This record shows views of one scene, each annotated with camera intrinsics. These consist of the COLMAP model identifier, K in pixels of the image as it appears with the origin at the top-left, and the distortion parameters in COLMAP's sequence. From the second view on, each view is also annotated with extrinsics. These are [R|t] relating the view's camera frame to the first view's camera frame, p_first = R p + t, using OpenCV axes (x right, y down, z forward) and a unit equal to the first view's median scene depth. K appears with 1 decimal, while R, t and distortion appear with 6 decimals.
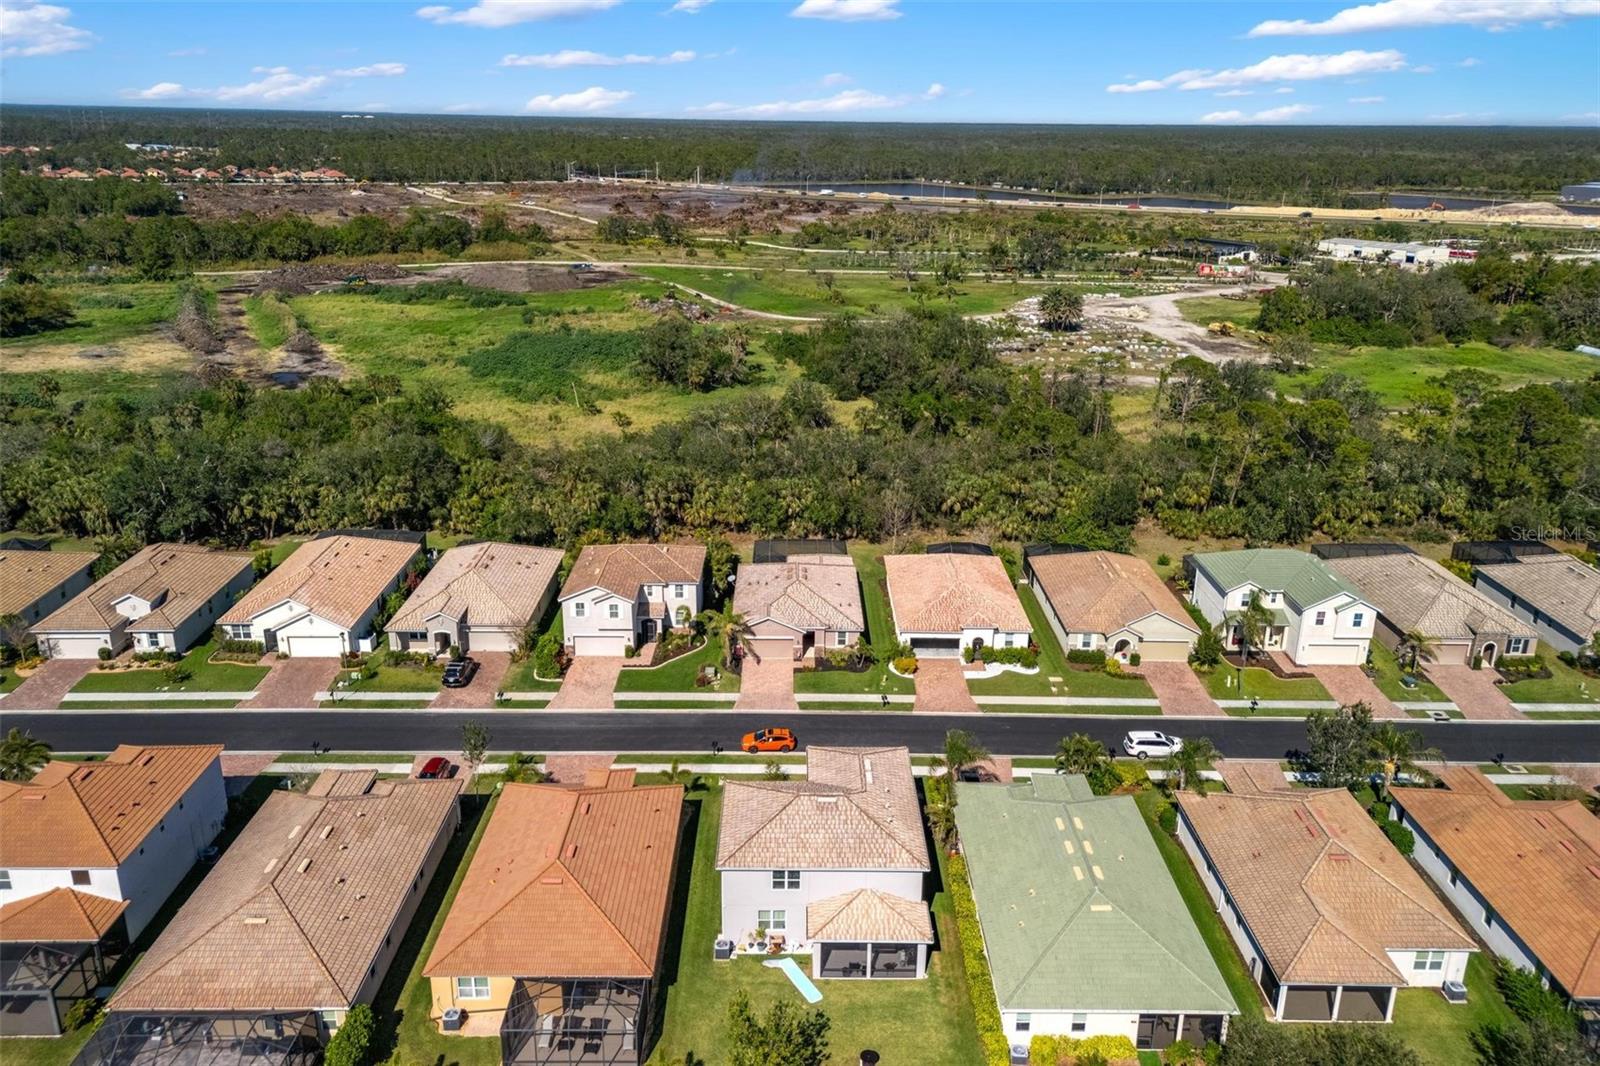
lens RADIAL K [[1162.1, 0, 800.0], [0, 1162.1, 533.0], [0, 0, 1]] dist [0.079523, -0.094987]
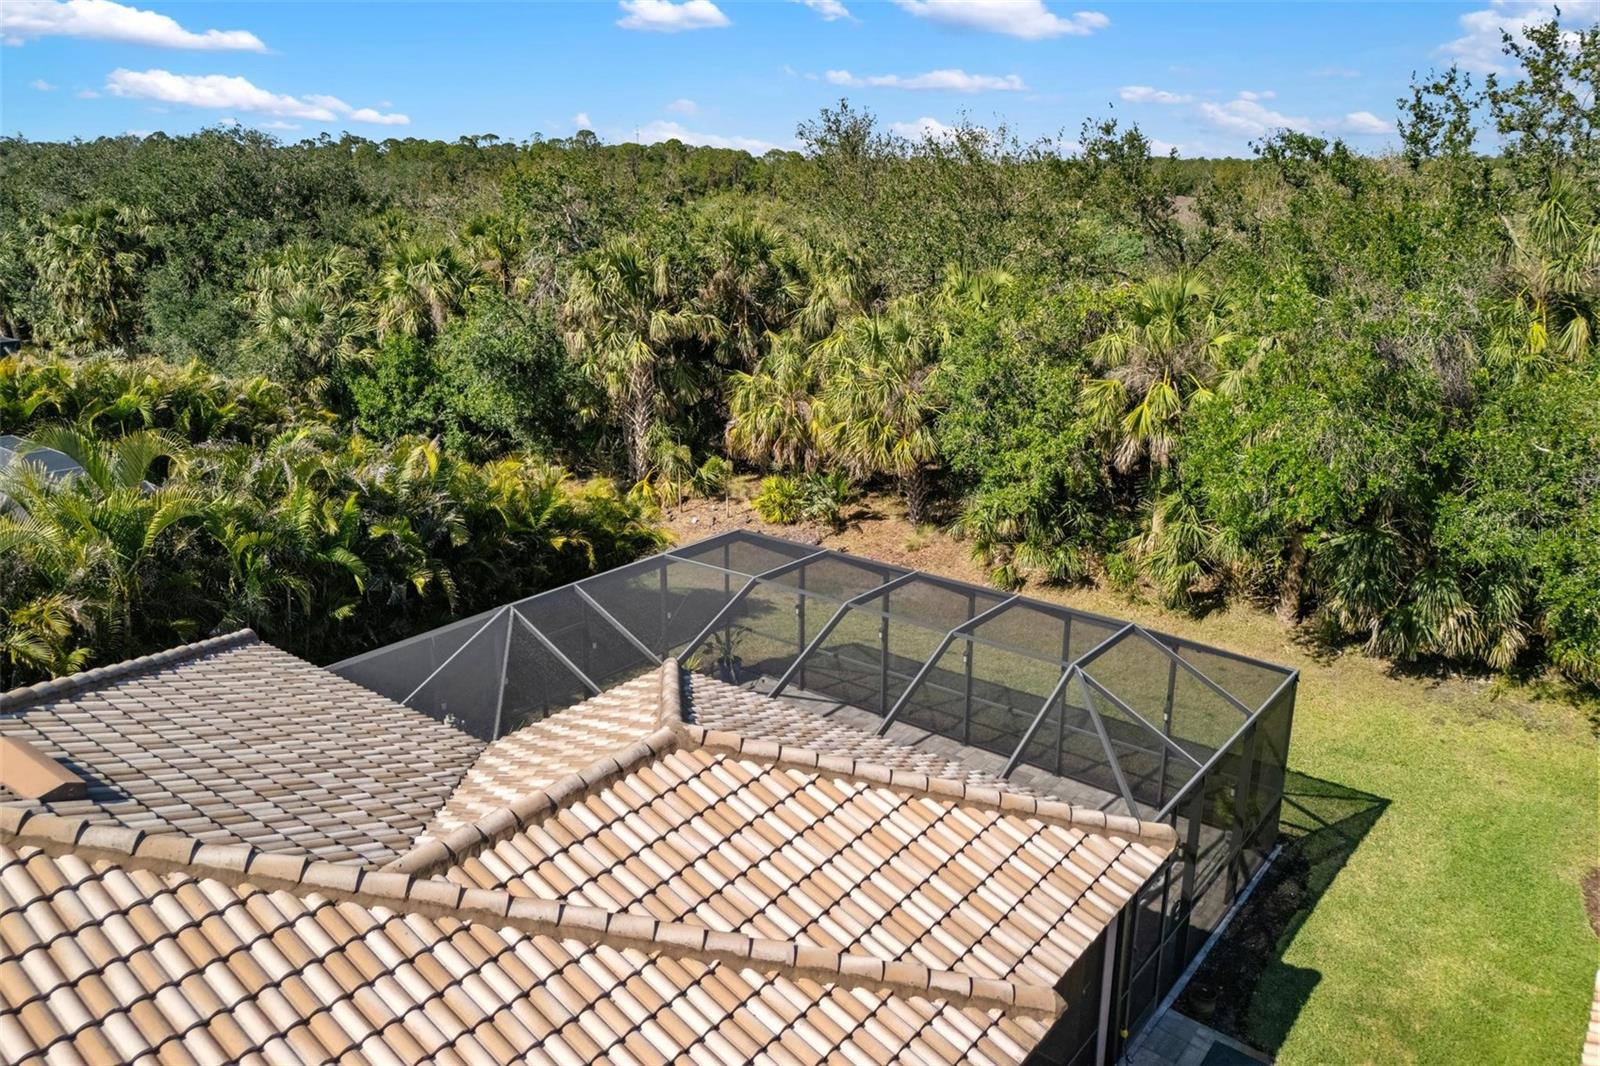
lens RADIAL K [[1157.8, 0, 798.2], [0, 1157.8, 577.7], [0, 0, 1]] dist [0.091105, -0.095922]
pose [[0.786923, 0.198187, -0.584358, 0.082224], [-0.202284, 0.977540, 0.059132, 0.001349], [0.582953, 0.071674, 0.809339, 1.051203]]
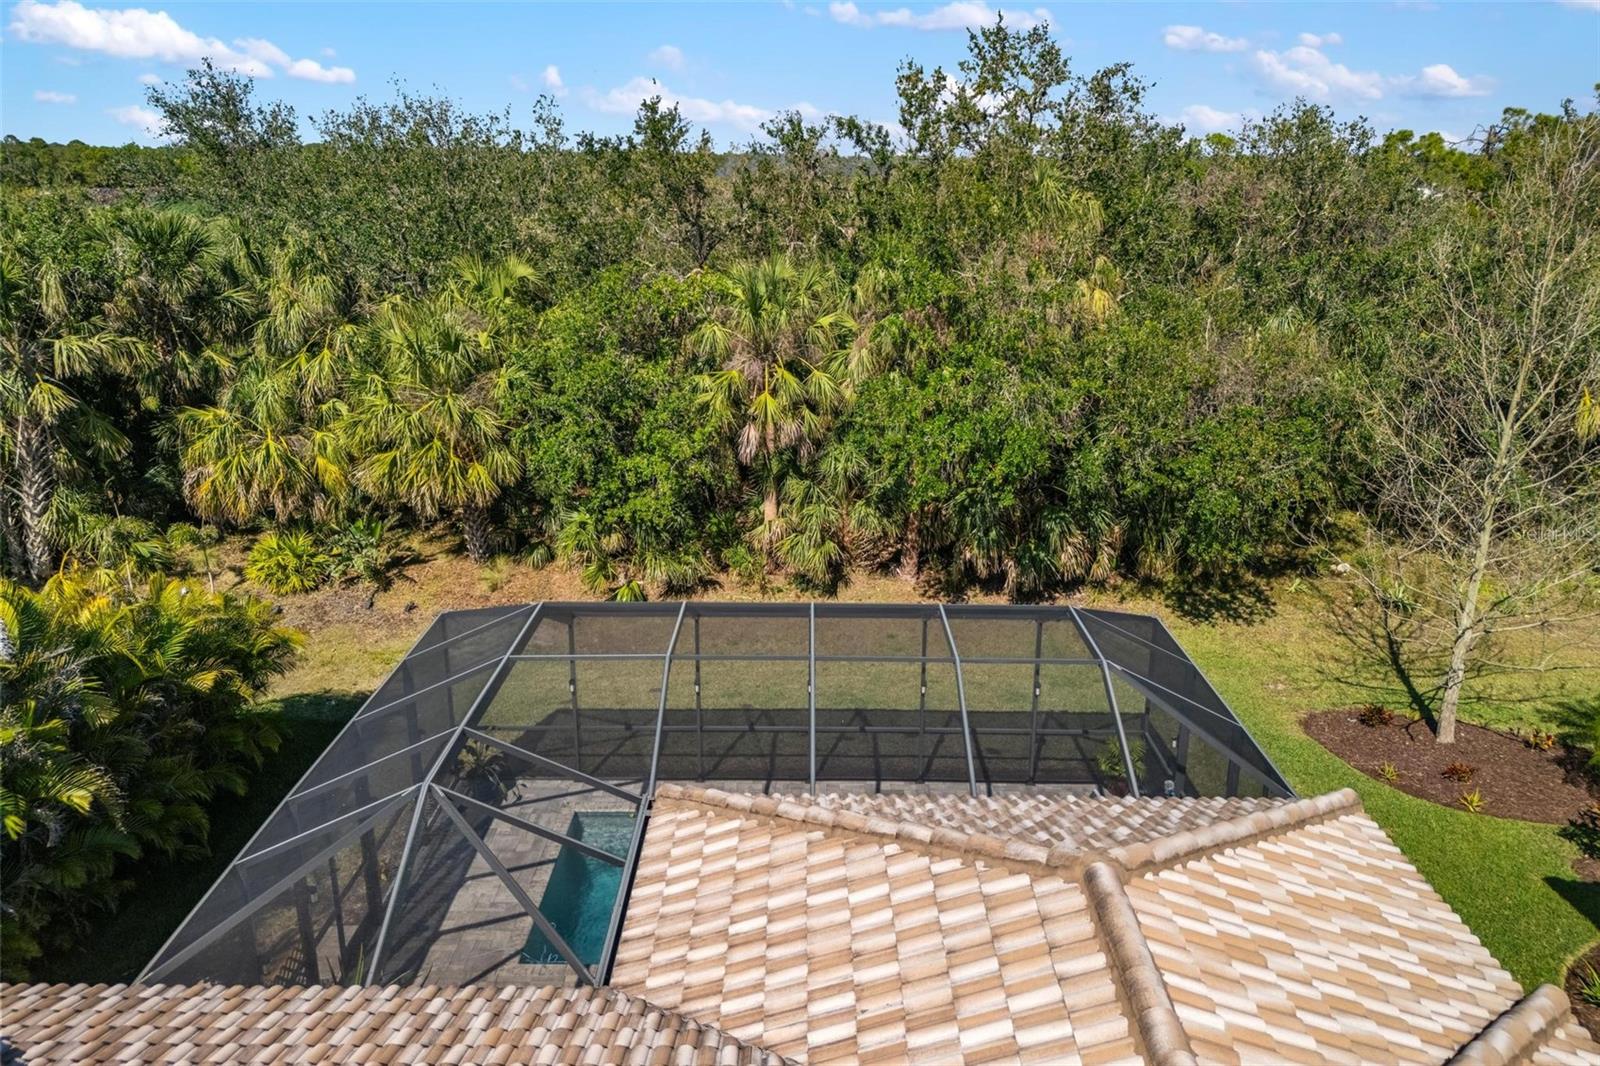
lens RADIAL K [[1209.0, 0, 803.7], [0, 1209.0, 549.8], [0, 0, 1]] dist [0.050498, -0.002985]
pose [[0.999956, -0.000819, -0.009344, 0.002408], [0.000618, 0.999768, -0.021548, 0.003194], [0.009360, 0.021542, 0.999724, 1.043096]]
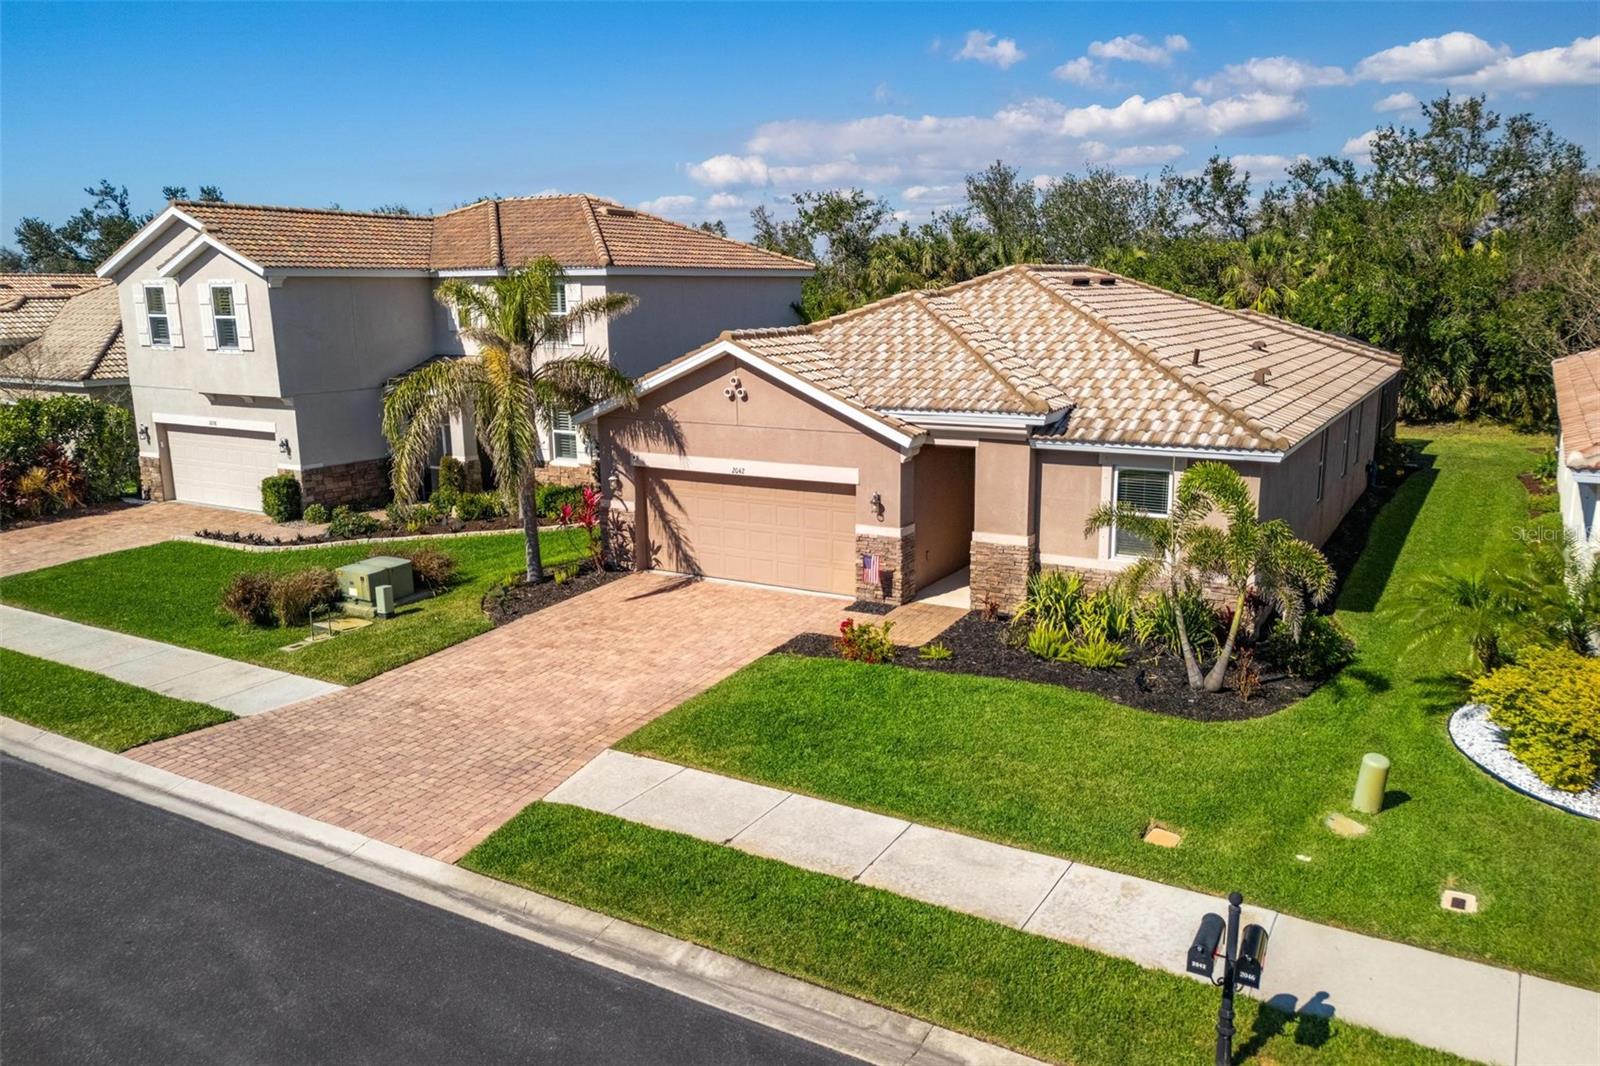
lens RADIAL K [[1162.1, 0, 800.0], [0, 1162.1, 533.0], [0, 0, 1]] dist [0.079523, -0.094987]
pose [[0.853959, 0.083758, -0.513554, 0.078692], [-0.148103, 0.985262, -0.085581, 0.114195], [0.498818, 0.149141, 0.853779, 0.837089]]
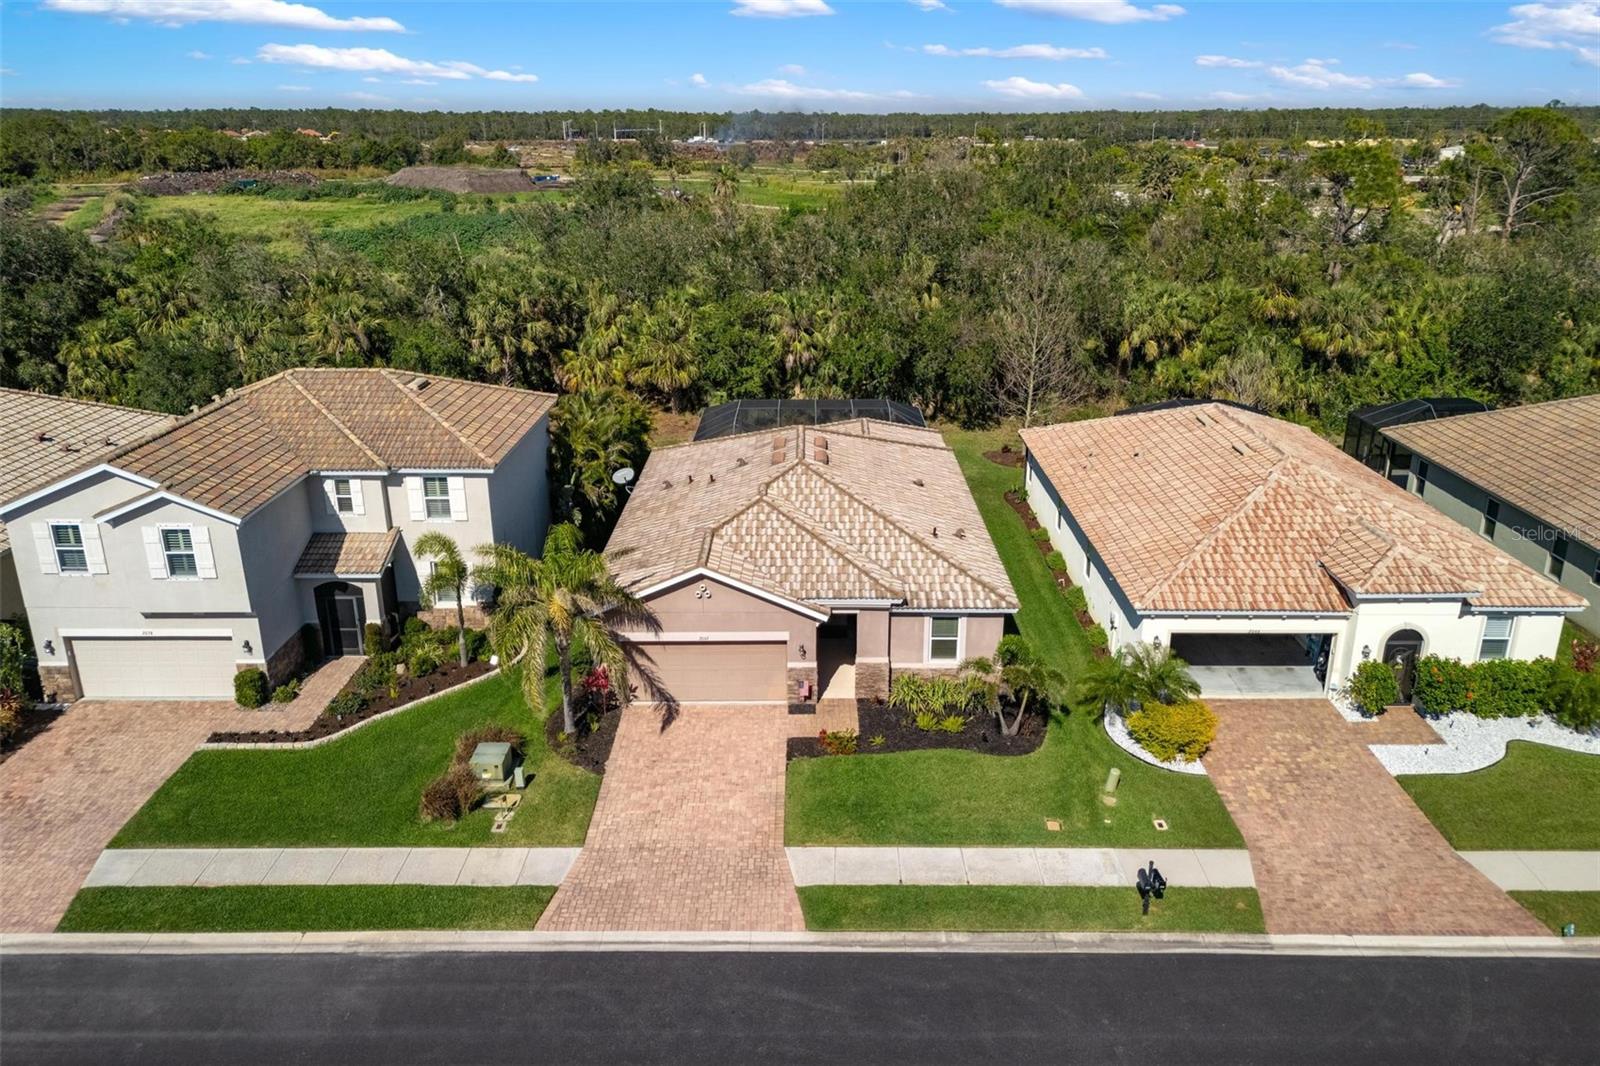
lens RADIAL K [[1162.1, 0, 800.0], [0, 1162.1, 533.0], [0, 0, 1]] dist [0.079523, -0.094987]
pose [[0.999818, -0.010170, -0.016128, 0.002981], [0.010254, 0.999934, 0.005113, 0.061143], [0.016075, -0.005277, 0.999857, 0.690493]]
